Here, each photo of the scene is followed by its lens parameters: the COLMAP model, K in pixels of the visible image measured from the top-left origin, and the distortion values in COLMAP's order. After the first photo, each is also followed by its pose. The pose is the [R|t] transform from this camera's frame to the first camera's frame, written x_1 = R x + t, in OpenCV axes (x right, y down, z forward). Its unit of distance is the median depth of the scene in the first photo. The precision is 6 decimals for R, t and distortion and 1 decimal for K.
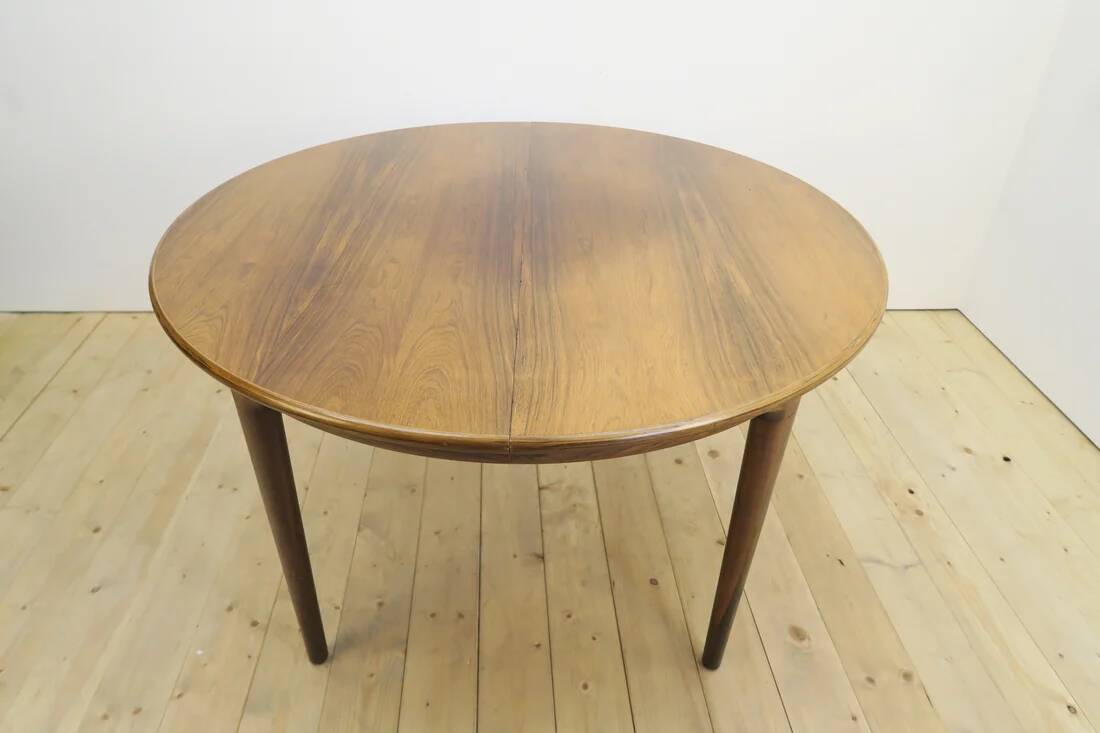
lens RADIAL K [[754.6, 0, 552.7], [0, 754.6, 364.6], [0, 0, 1]] dist [-0.029727, 0.013785]
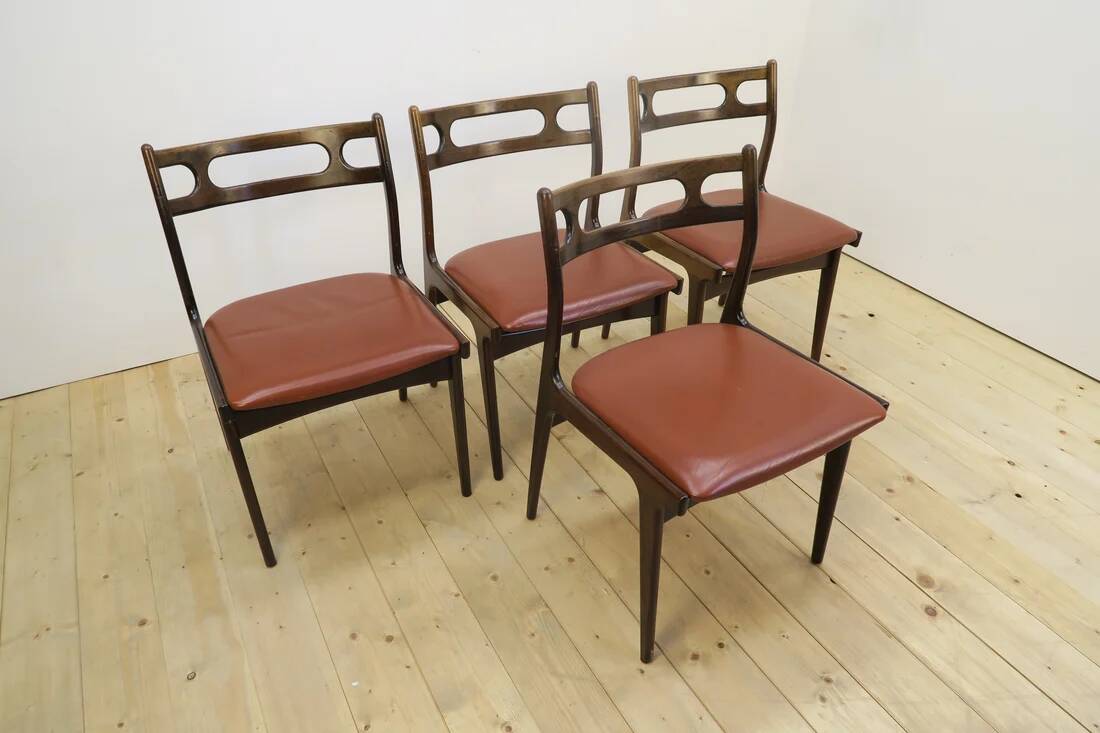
lens RADIAL K [[754.6, 0, 549.9], [0, 754.6, 363.3], [0, 0, 1]] dist [-0.029727, 0.013785]
pose [[0.903239, -0.254279, 0.345690, -0.430107], [0.252134, 0.966295, 0.051987, 0.002982], [-0.347257, 0.040203, 0.936908, 0.002472]]
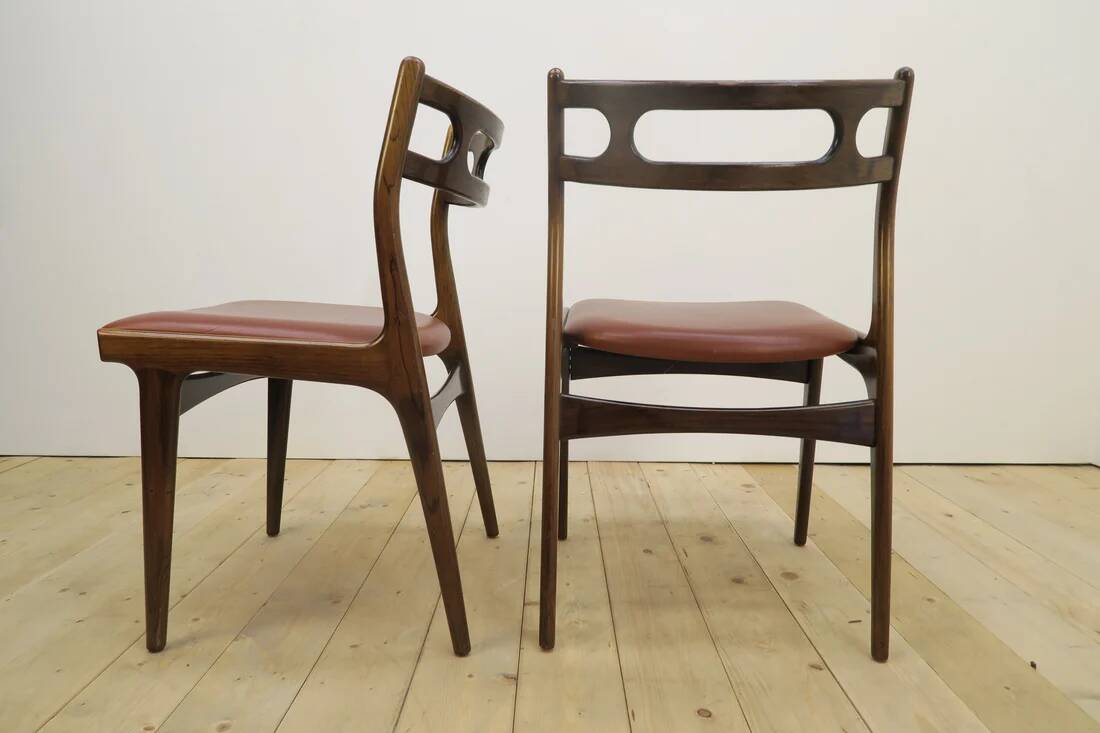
lens RADIAL K [[754.6, 0, 551.0], [0, 754.6, 376.5], [0, 0, 1]] dist [-0.029727, 0.013785]
pose [[0.997375, -0.011691, -0.071463, 0.063338], [-0.019860, 0.904875, -0.425213, 0.306611], [0.069636, 0.425516, 0.902268, 0.376418]]
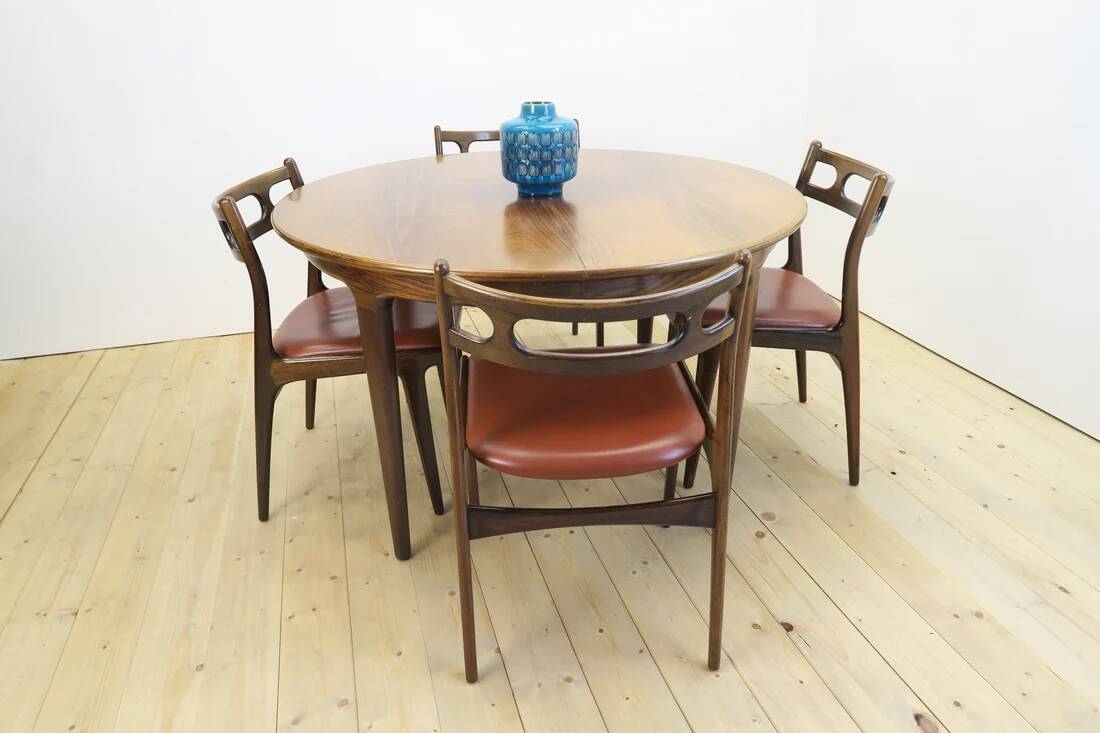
lens RADIAL K [[754.6, 0, 550.3], [0, 754.6, 358.9], [0, 0, 1]] dist [-0.029727, 0.013785]
pose [[0.975111, -0.129942, 0.179650, -0.215942], [0.156205, 0.977651, -0.140711, 0.334166], [-0.157351, 0.165271, 0.973615, -0.350381]]
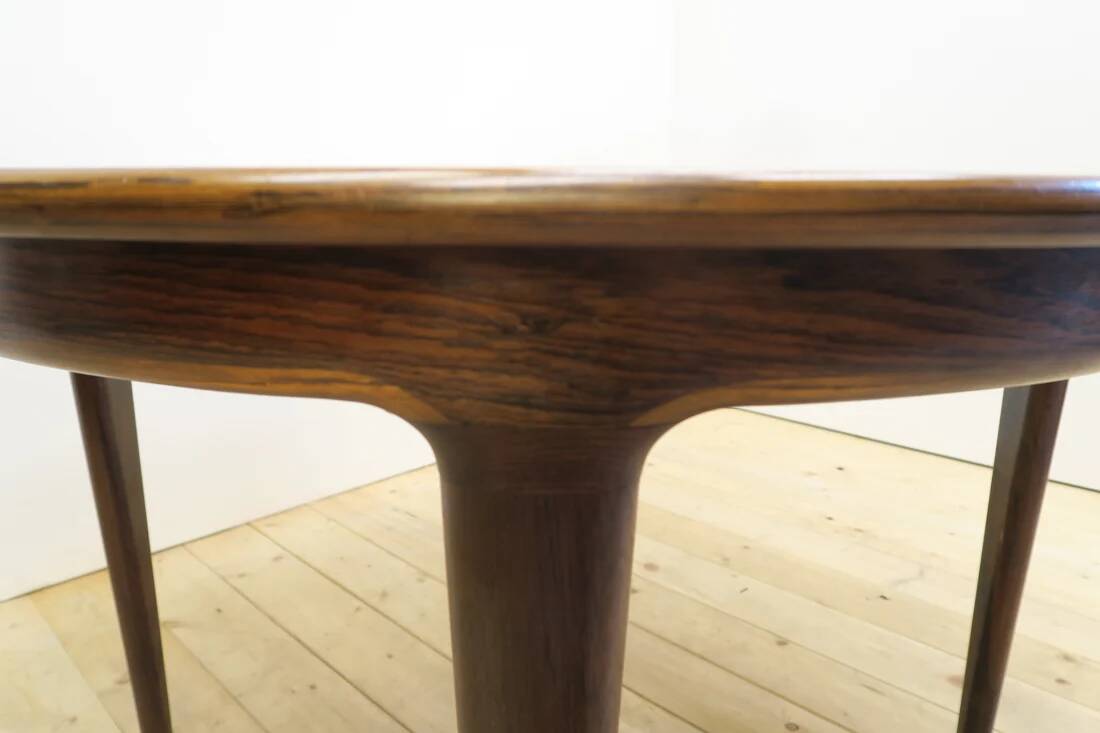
lens RADIAL K [[753.2, 0, 556.4], [0, 753.2, 364.7], [0, 0, 1]] dist [-0.024134, 0.000121]
pose [[0.730136, -0.184071, 0.658042, -0.391291], [0.391275, 0.902139, -0.181791, 0.042853], [-0.560183, 0.390208, 0.730707, 0.525903]]
